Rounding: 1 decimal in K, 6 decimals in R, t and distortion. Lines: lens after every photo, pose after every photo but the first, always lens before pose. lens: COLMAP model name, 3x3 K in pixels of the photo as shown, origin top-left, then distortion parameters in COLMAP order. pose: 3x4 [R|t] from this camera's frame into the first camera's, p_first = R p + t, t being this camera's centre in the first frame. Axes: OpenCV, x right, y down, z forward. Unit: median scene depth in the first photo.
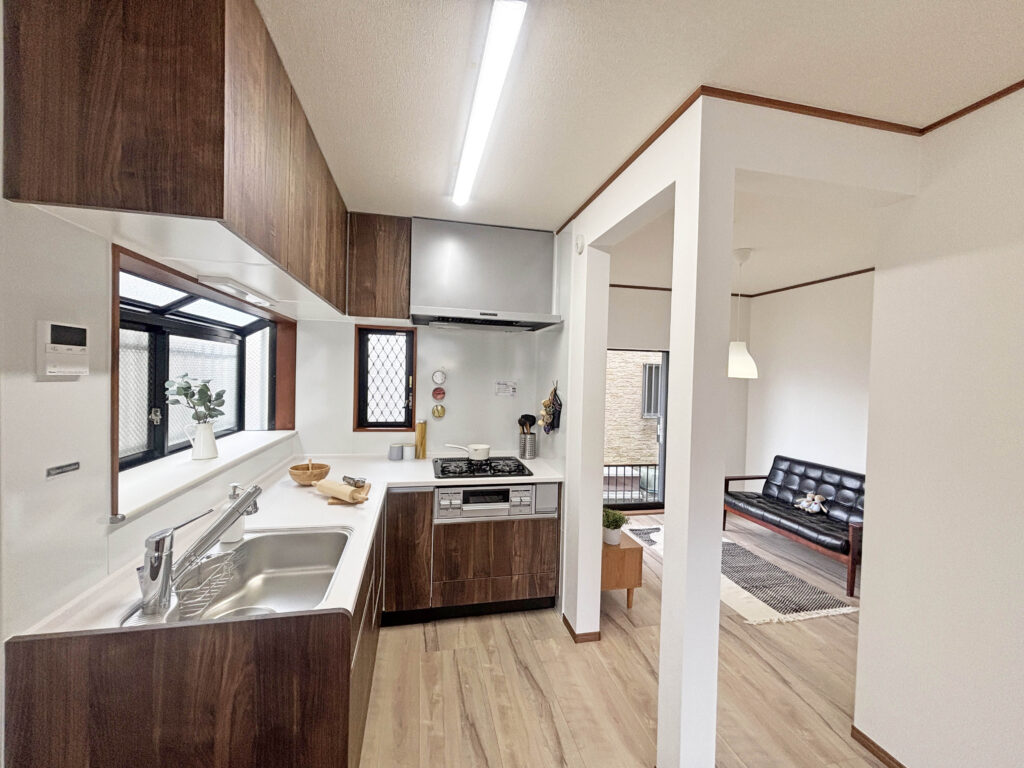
lens RADIAL K [[407.6, 0, 499.9], [0, 407.6, 381.6], [0, 0, 1]] dist [-0.002224, -0.000437]
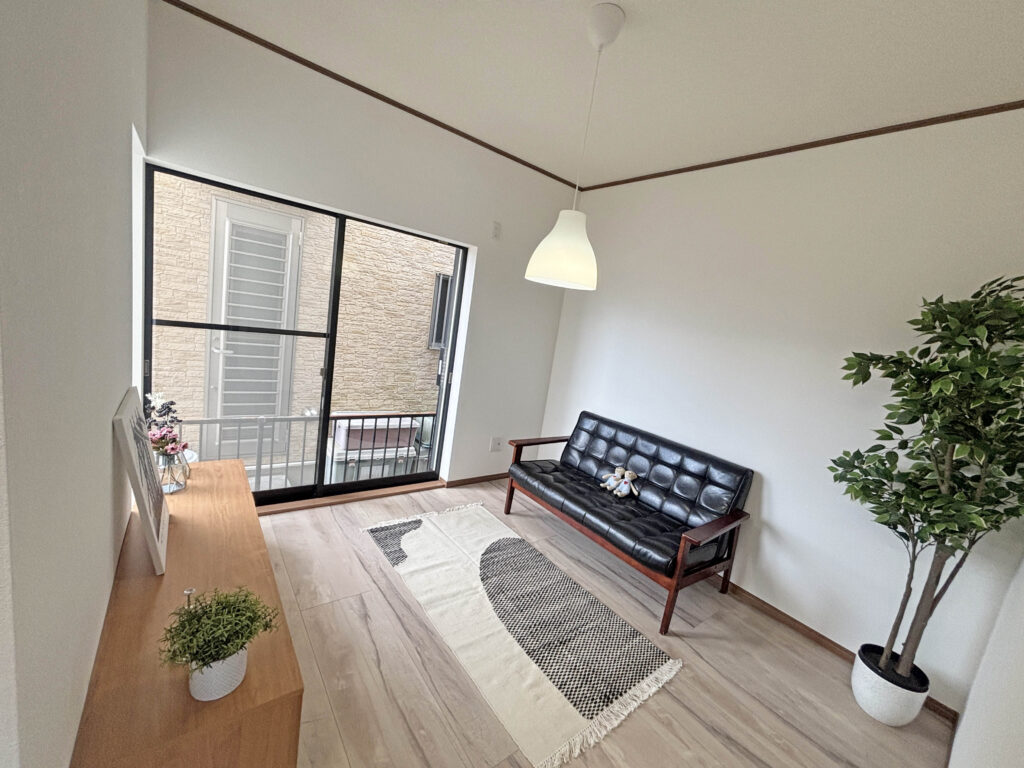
lens RADIAL K [[407.6, 0, 499.9], [0, 407.6, 381.6], [0, 0, 1]] dist [-0.002224, -0.000437]
pose [[0.895233, 0.038606, 0.443923, 0.246389], [-0.116037, 0.982066, 0.148600, 0.040305], [-0.430225, -0.184543, 0.883657, 0.490183]]
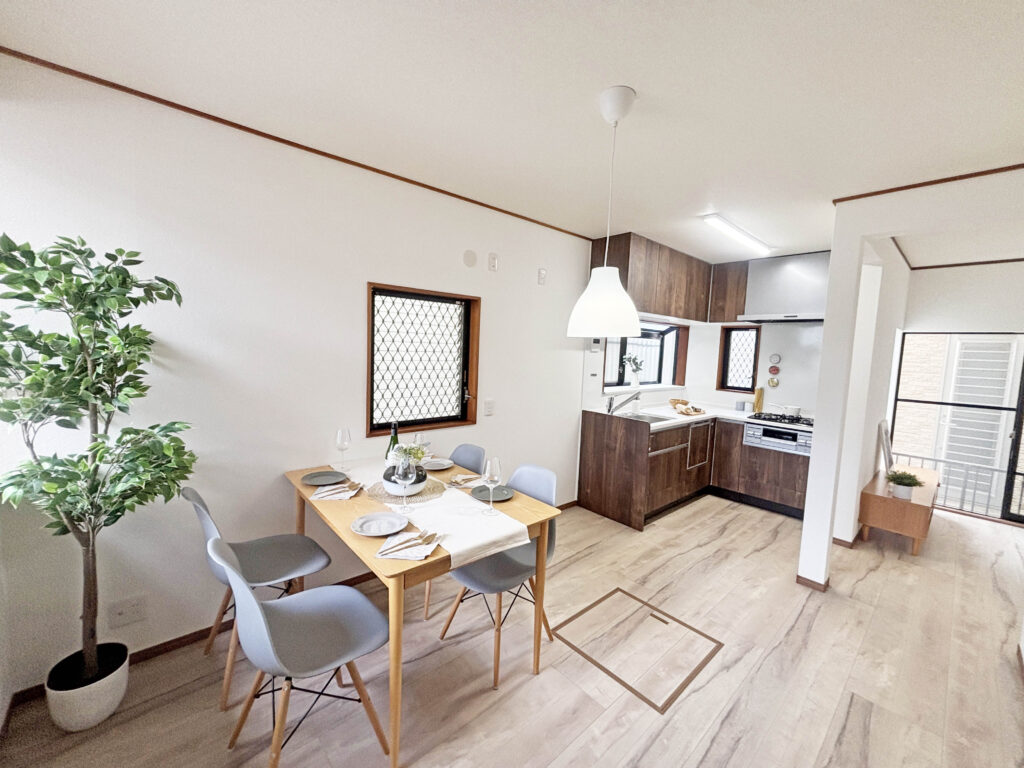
lens RADIAL K [[404.6, 0, 513.1], [0, 404.6, 380.1], [0, 0, 1]] dist [0.000425, 0.000210]
pose [[0.504397, 0.066531, -0.860905, 0.542054], [-0.045478, 0.997690, 0.050457, 0.028723], [0.862273, 0.013702, 0.506258, -0.469562]]
